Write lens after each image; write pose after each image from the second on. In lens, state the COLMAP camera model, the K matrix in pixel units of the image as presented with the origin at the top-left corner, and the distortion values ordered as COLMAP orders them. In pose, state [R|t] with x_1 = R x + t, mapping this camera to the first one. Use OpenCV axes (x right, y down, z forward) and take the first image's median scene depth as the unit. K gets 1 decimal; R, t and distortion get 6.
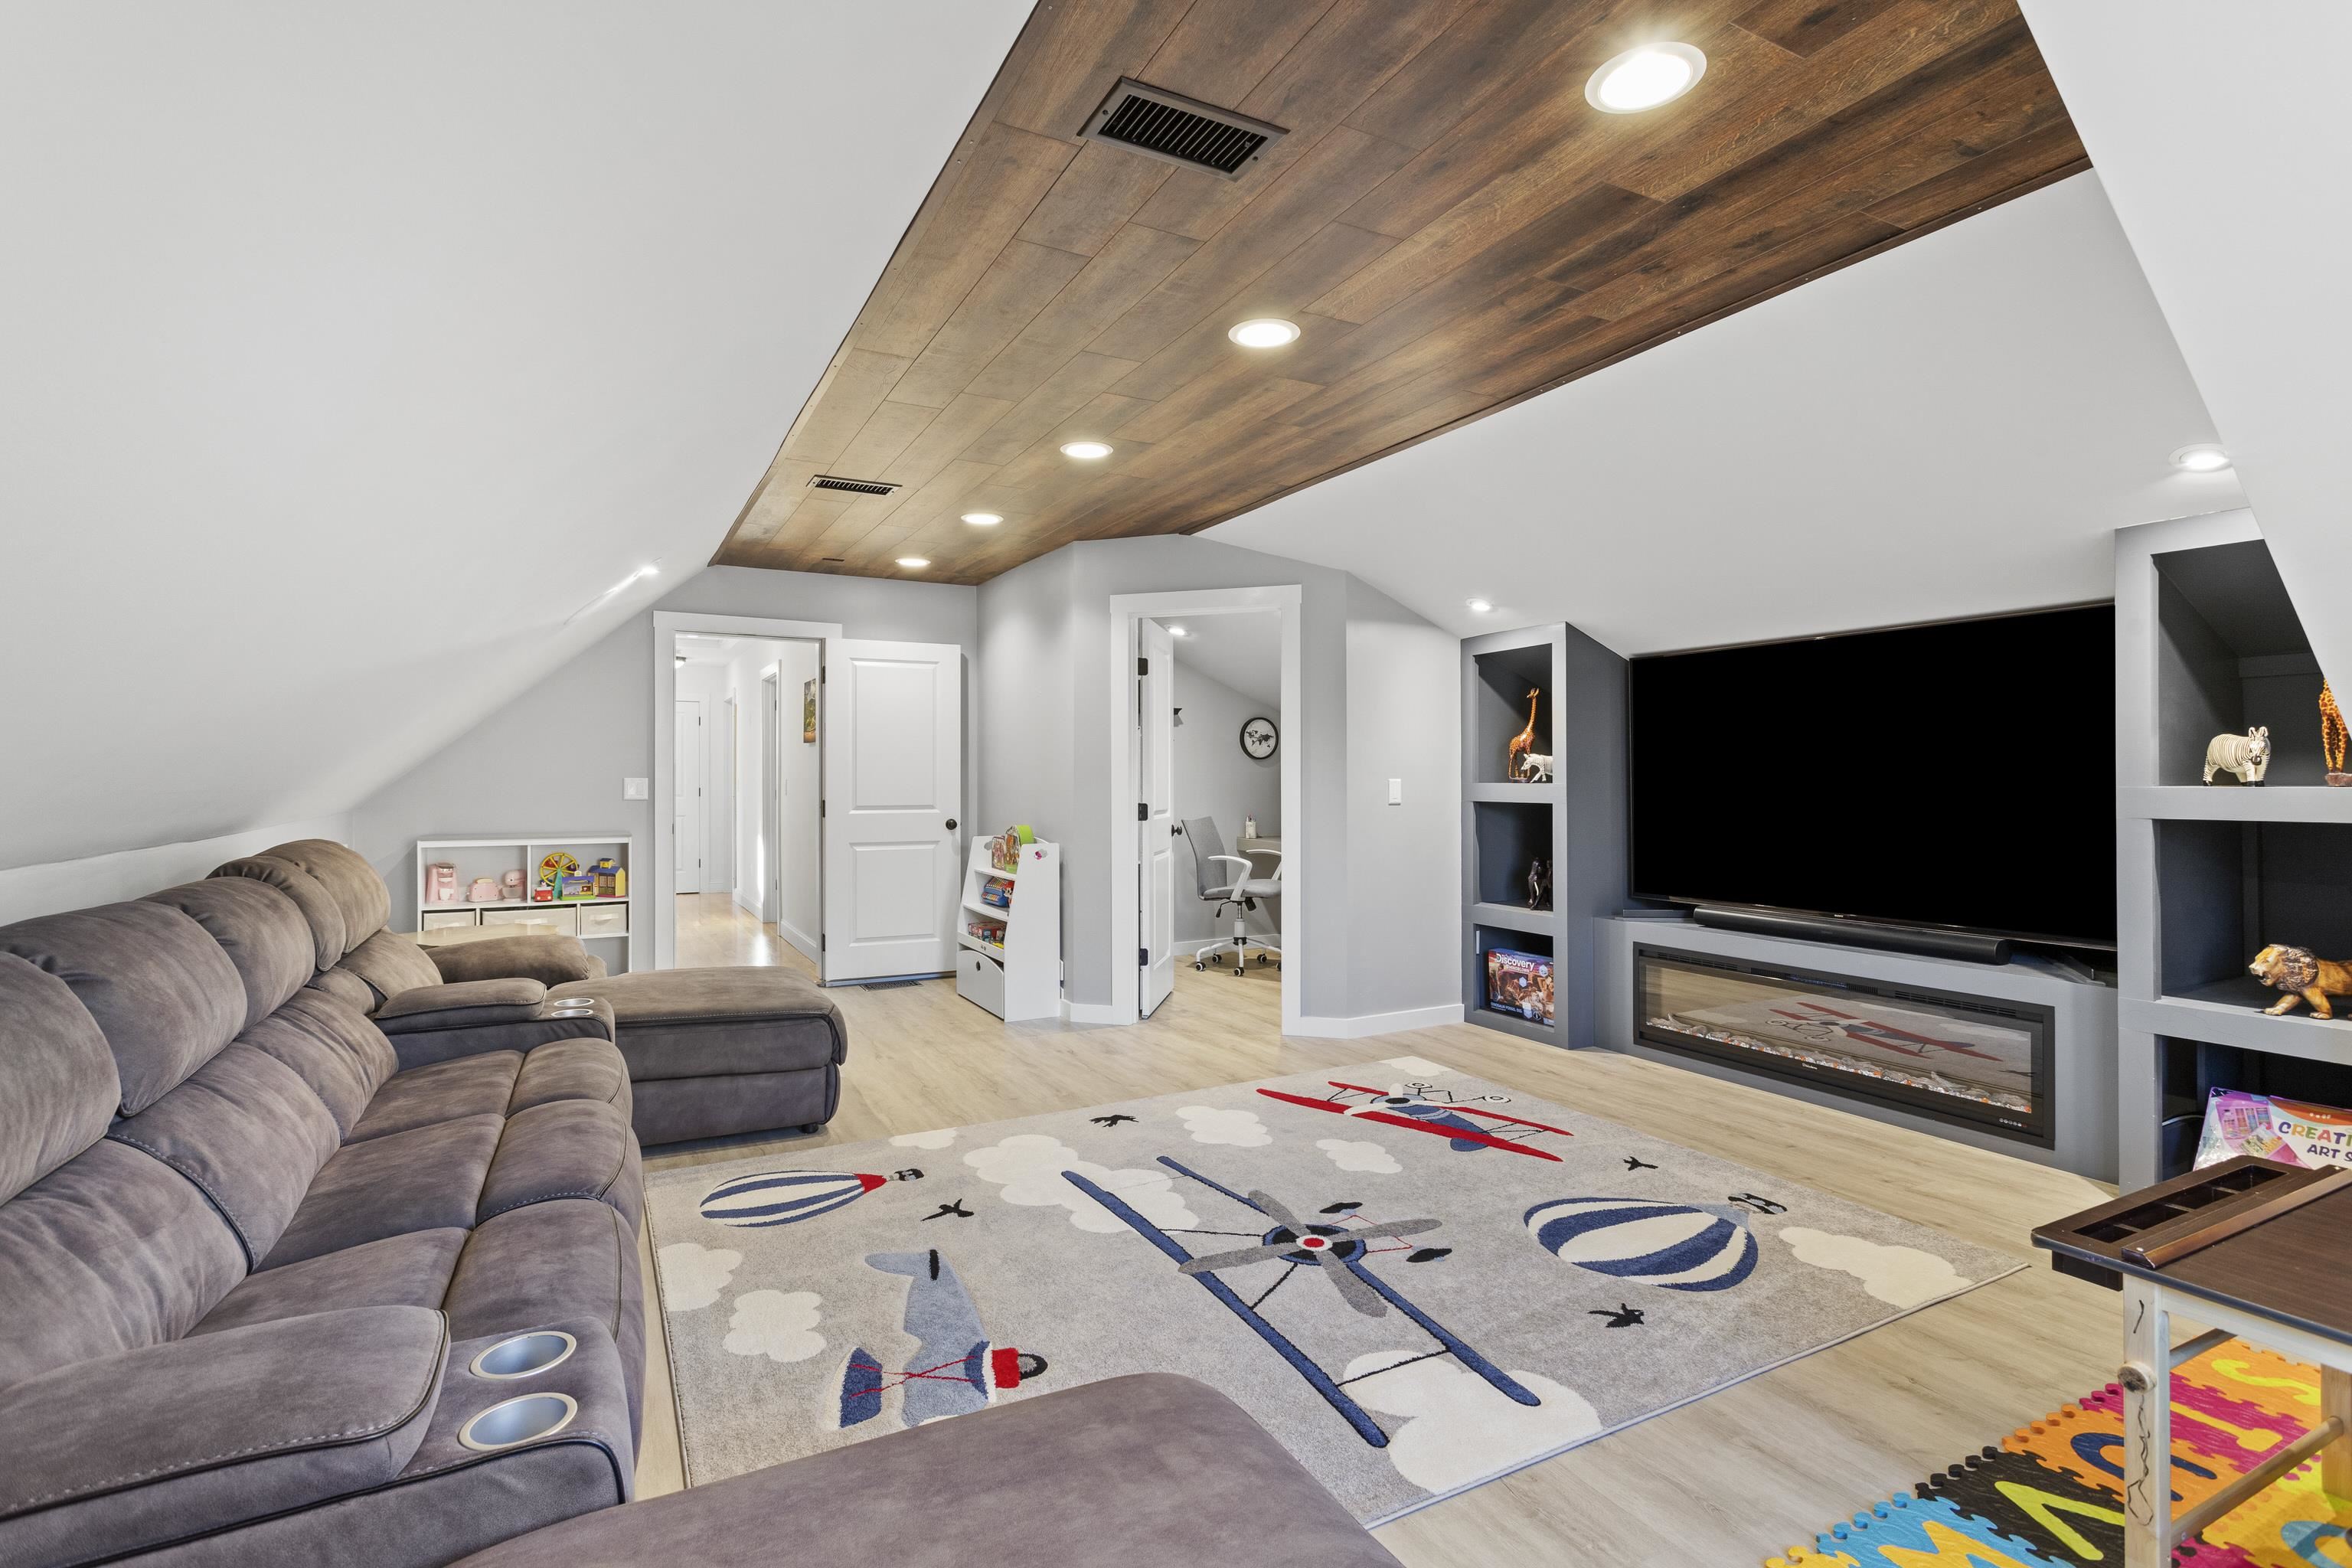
lens RADIAL K [[1115.7, 0, 1173.4], [0, 1115.7, 782.8], [0, 0, 1]] dist [0.001152, 0.001364]
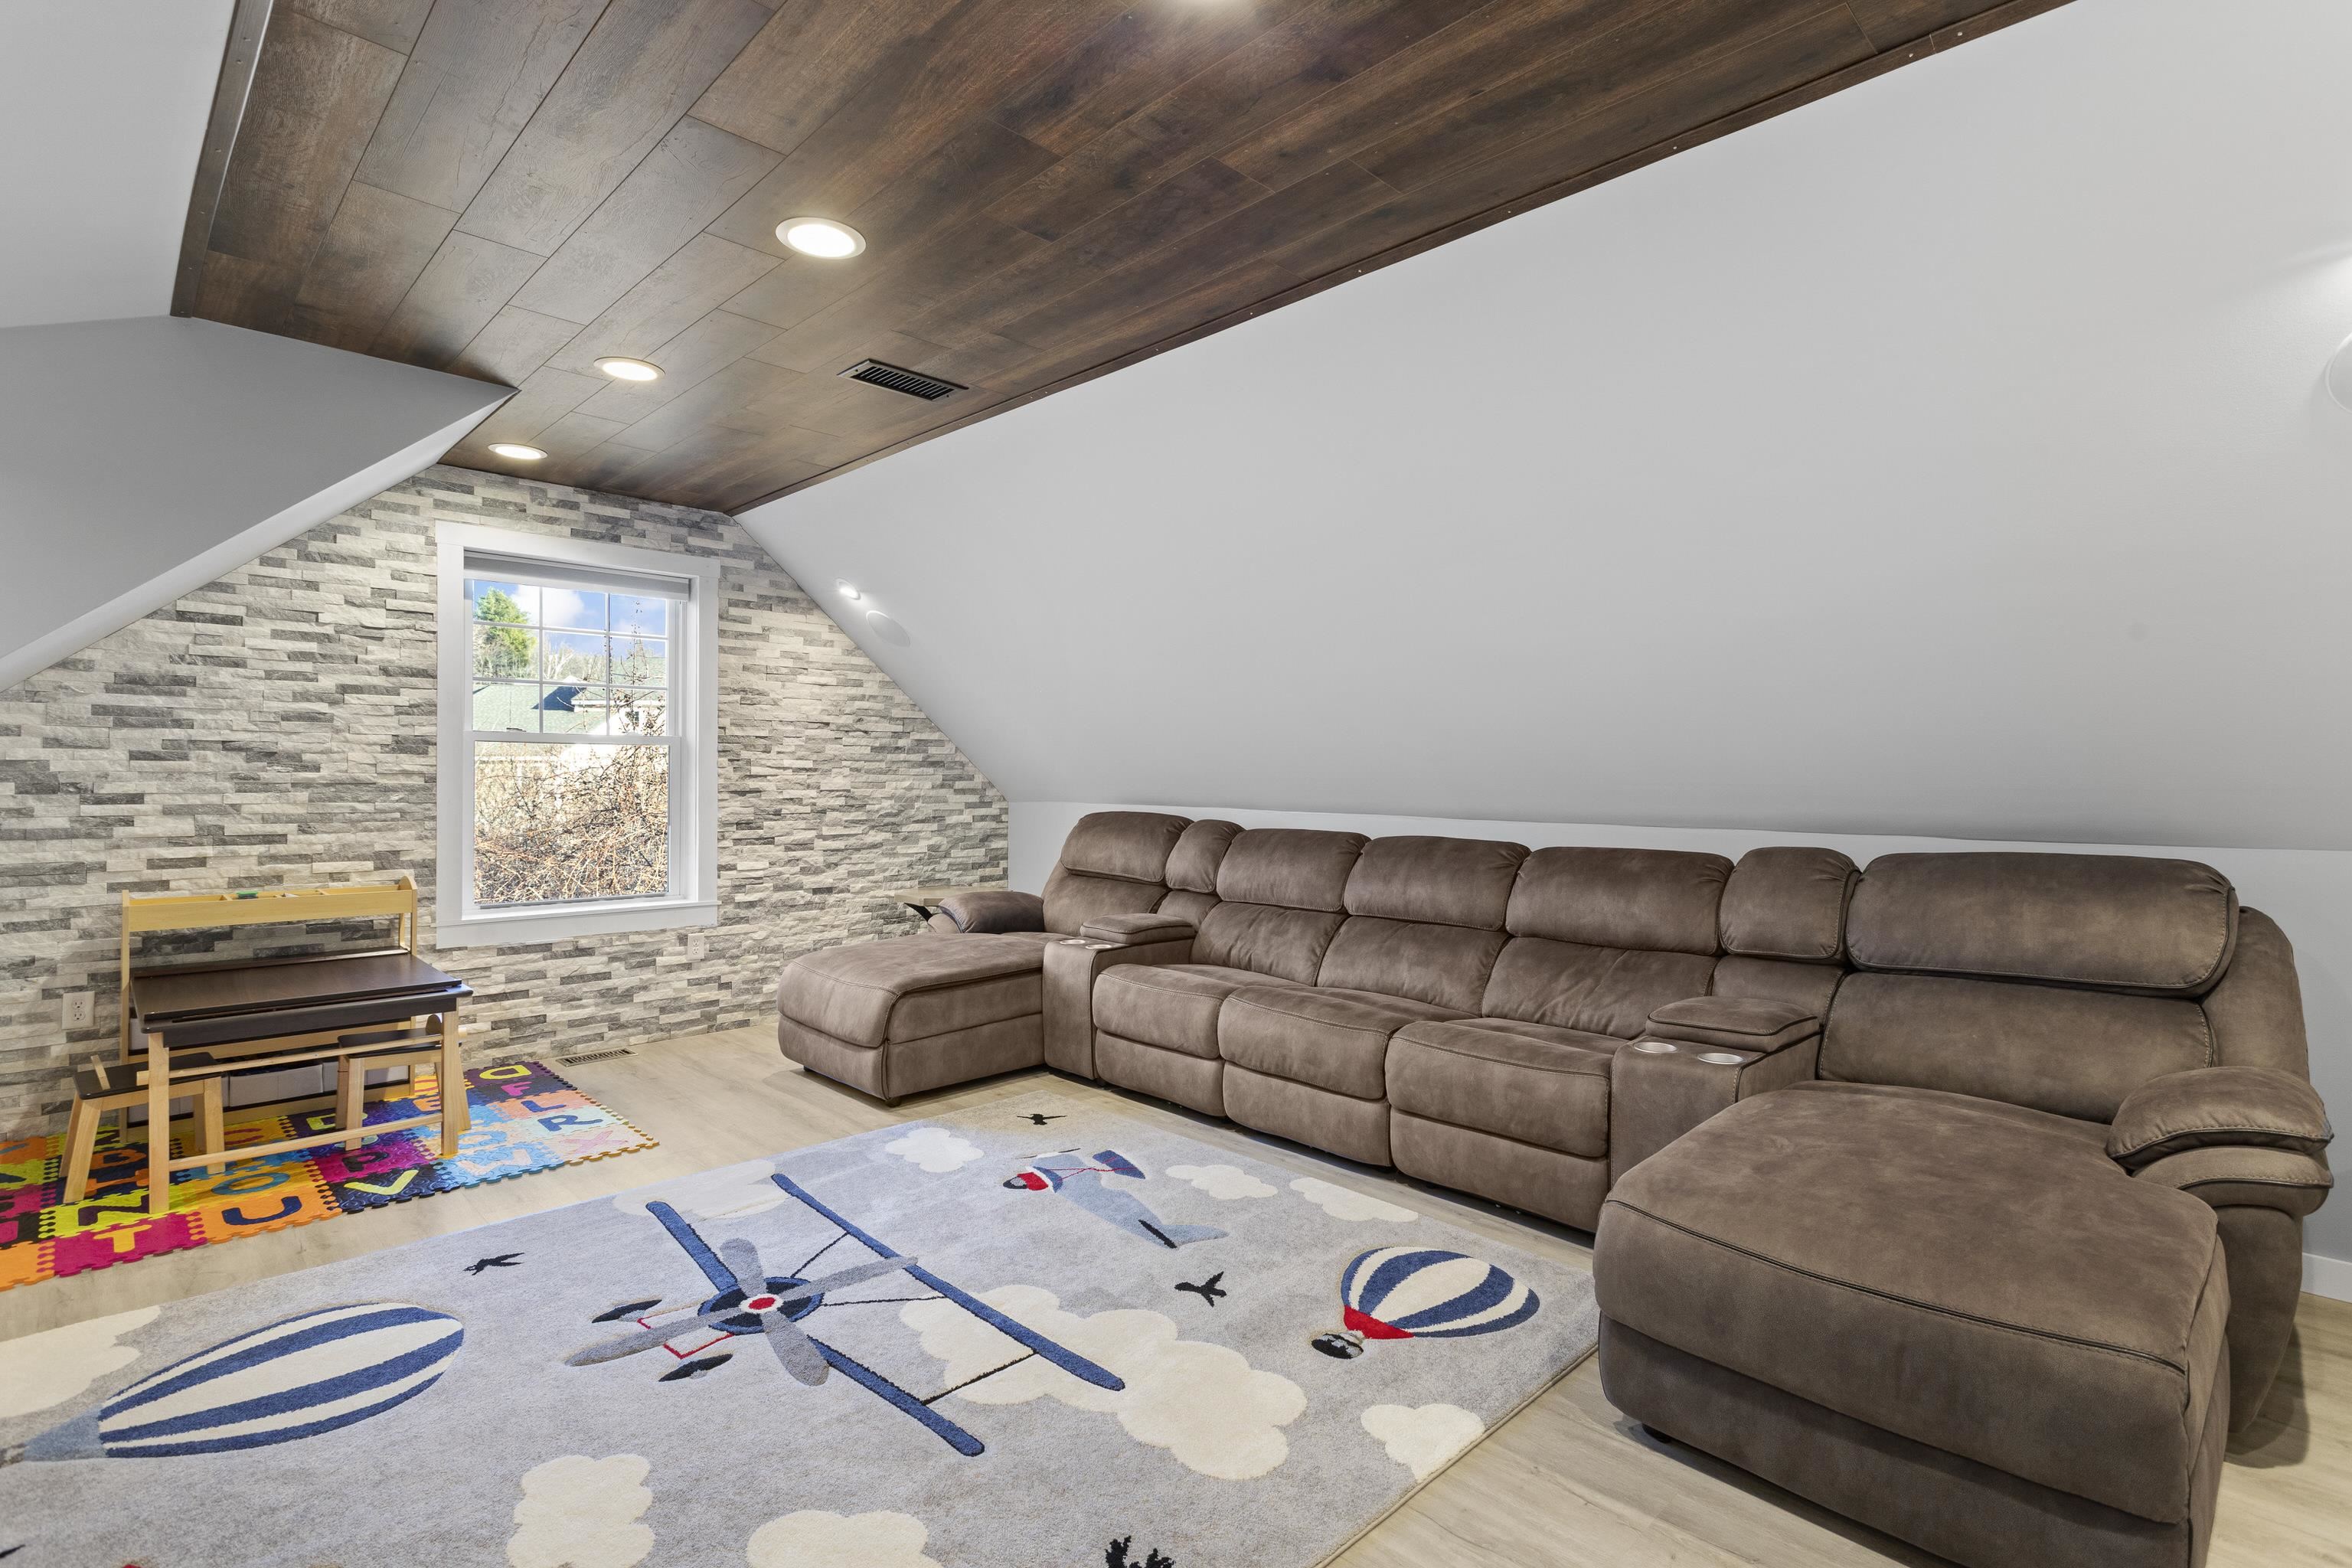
lens RADIAL K [[1115.7, 0, 1171.6], [0, 1115.7, 779.1], [0, 0, 1]] dist [0.001152, 0.001364]
pose [[-0.959383, -0.002049, -0.282100, 0.052294], [-0.004547, 0.999956, 0.008202, -0.003957], [0.282071, 0.009152, -0.959350, 1.517313]]
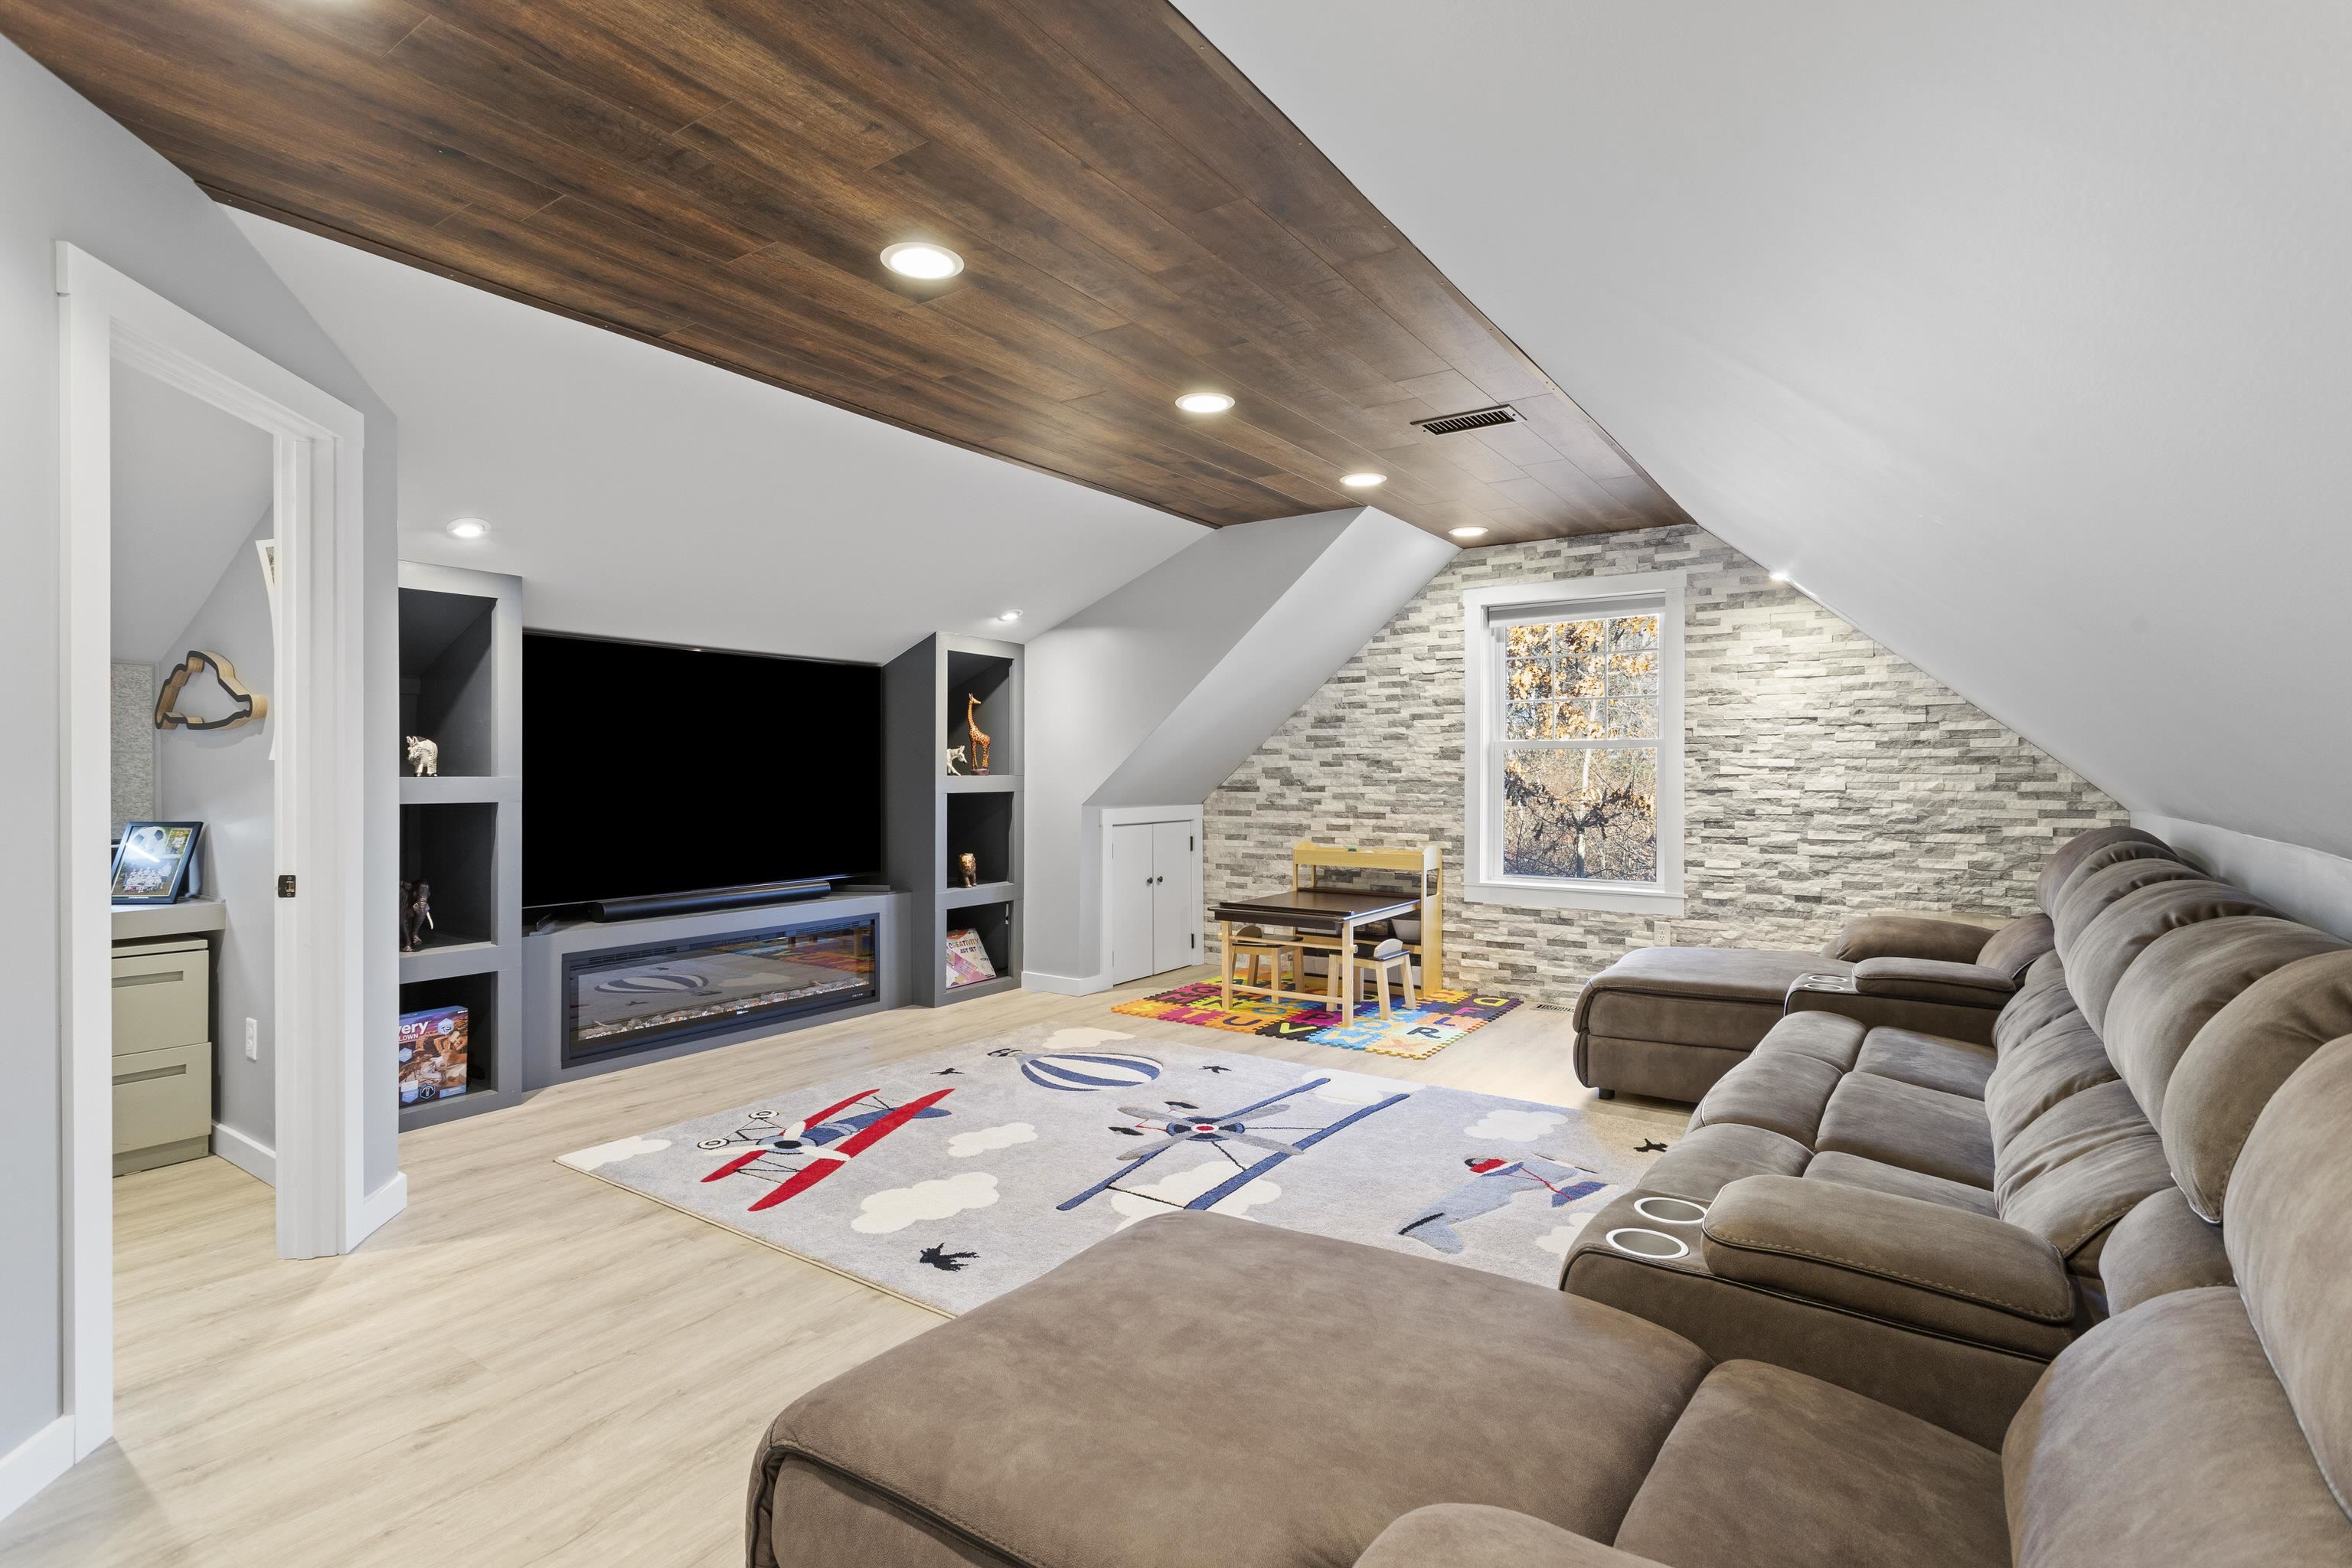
lens RADIAL K [[1115.7, 0, 1183.3], [0, 1115.7, 783.6], [0, 0, 1]] dist [0.001152, 0.001364]
pose [[-0.465020, -0.007300, 0.885270, -0.794070], [0.004043, 0.999938, 0.010369, -0.000928], [-0.885291, 0.008401, -0.464962, 1.280343]]
